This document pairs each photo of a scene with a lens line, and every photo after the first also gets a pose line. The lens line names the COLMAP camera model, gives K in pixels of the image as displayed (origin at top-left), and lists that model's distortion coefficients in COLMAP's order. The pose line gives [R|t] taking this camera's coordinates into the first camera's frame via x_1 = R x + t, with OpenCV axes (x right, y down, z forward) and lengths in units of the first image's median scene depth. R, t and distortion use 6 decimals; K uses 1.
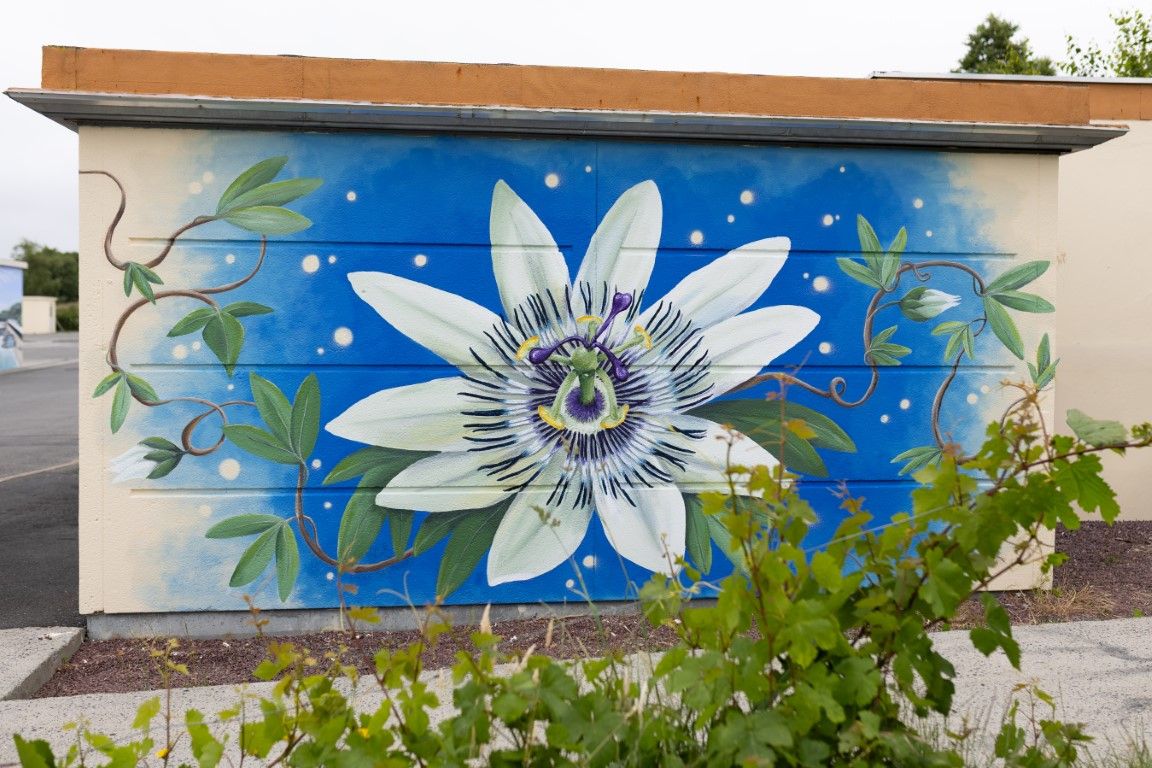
lens RADIAL K [[1158.1, 0, 576.3], [0, 1158.1, 358.4], [0, 0, 1]] dist [-0.001930, -0.002211]
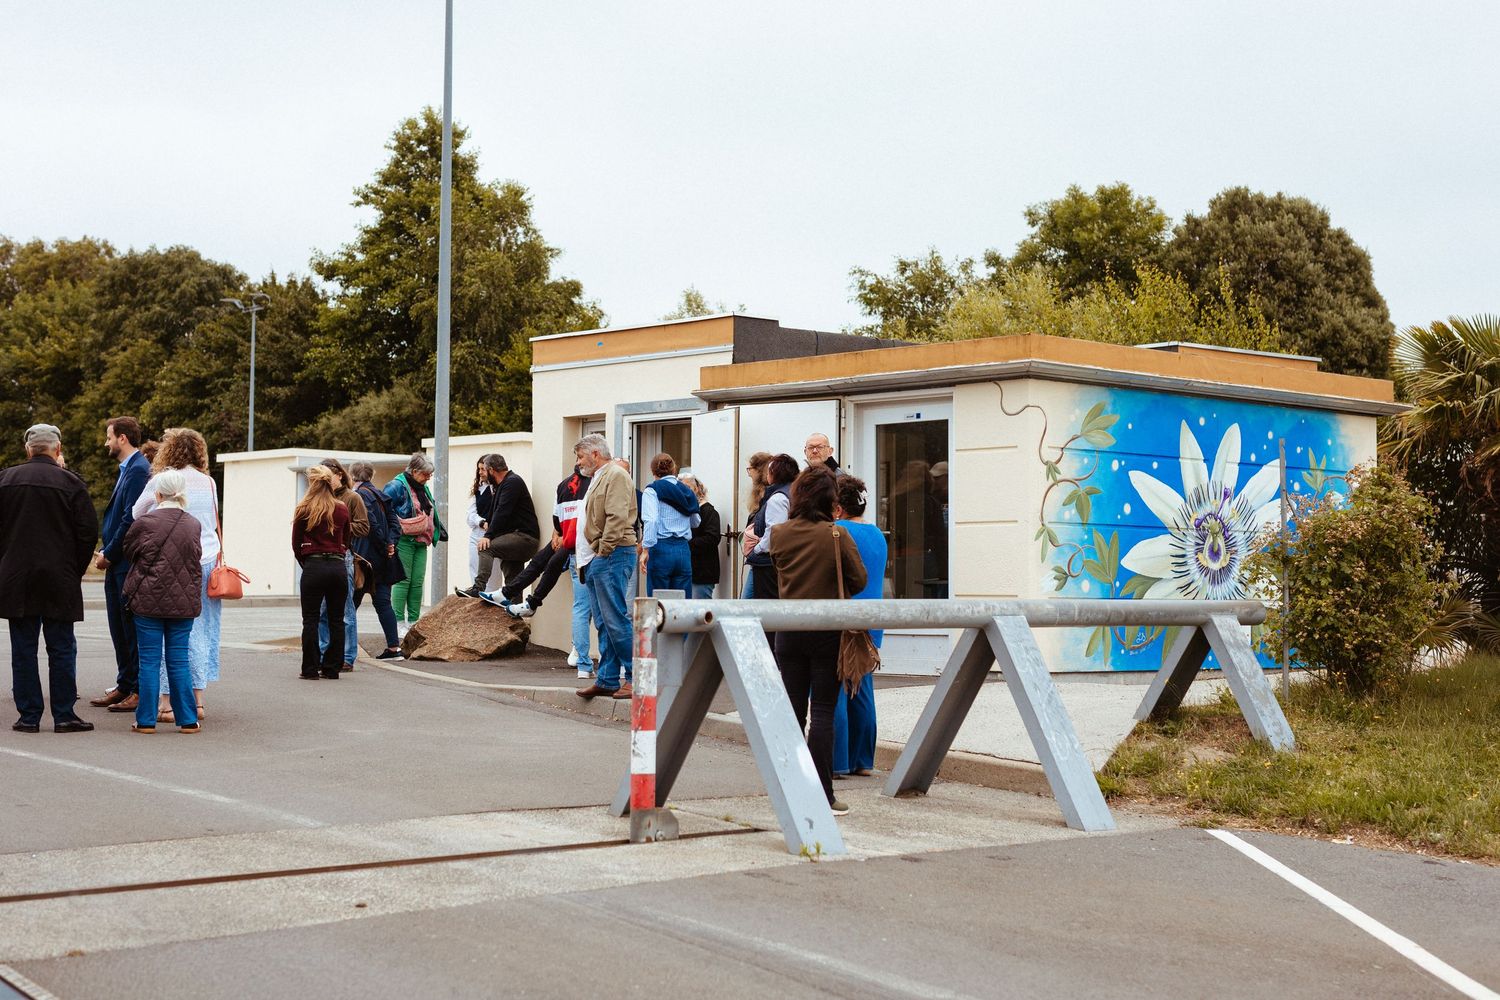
lens RADIAL K [[2027.0, 0, 750.0], [0, 2027.0, 500.0], [0, 0, 1]] dist [-0.024658, 0.002684]
pose [[0.844380, 0.024808, 0.535170, -2.197165], [0.014332, 0.997524, -0.068853, 0.160300], [-0.535553, 0.065808, 0.841934, -1.165997]]
